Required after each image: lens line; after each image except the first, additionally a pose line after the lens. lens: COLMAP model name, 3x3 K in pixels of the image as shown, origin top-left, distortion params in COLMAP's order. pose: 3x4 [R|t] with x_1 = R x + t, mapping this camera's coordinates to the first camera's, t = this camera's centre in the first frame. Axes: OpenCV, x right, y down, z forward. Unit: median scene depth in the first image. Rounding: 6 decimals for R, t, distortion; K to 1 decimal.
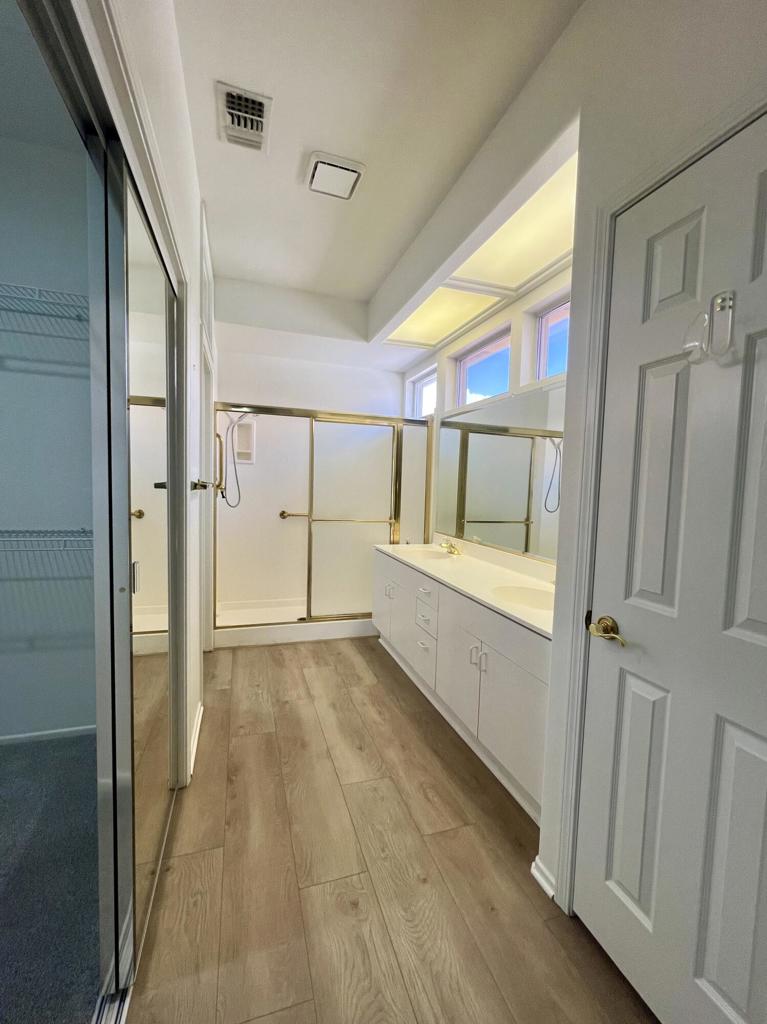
lens RADIAL K [[435.0, 0, 383.5], [0, 435.0, 512.0], [0, 0, 1]] dist [0.000585, 0.000875]
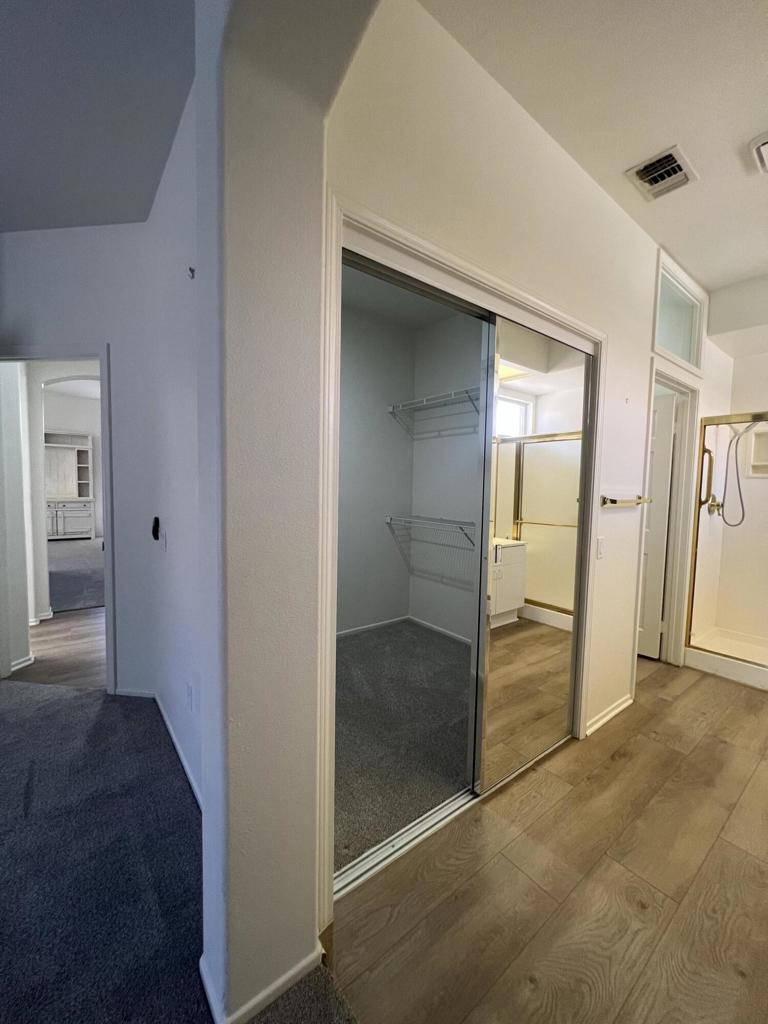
lens RADIAL K [[411.3, 0, 384.0], [0, 411.3, 512.0], [0, 0, 1]] dist [-0.002208, 0.000141]
pose [[0.341362, 0.038763, -0.939132, 0.378565], [-0.071436, 0.997329, 0.015199, -0.001925], [0.937213, 0.061899, 0.343220, 0.019850]]
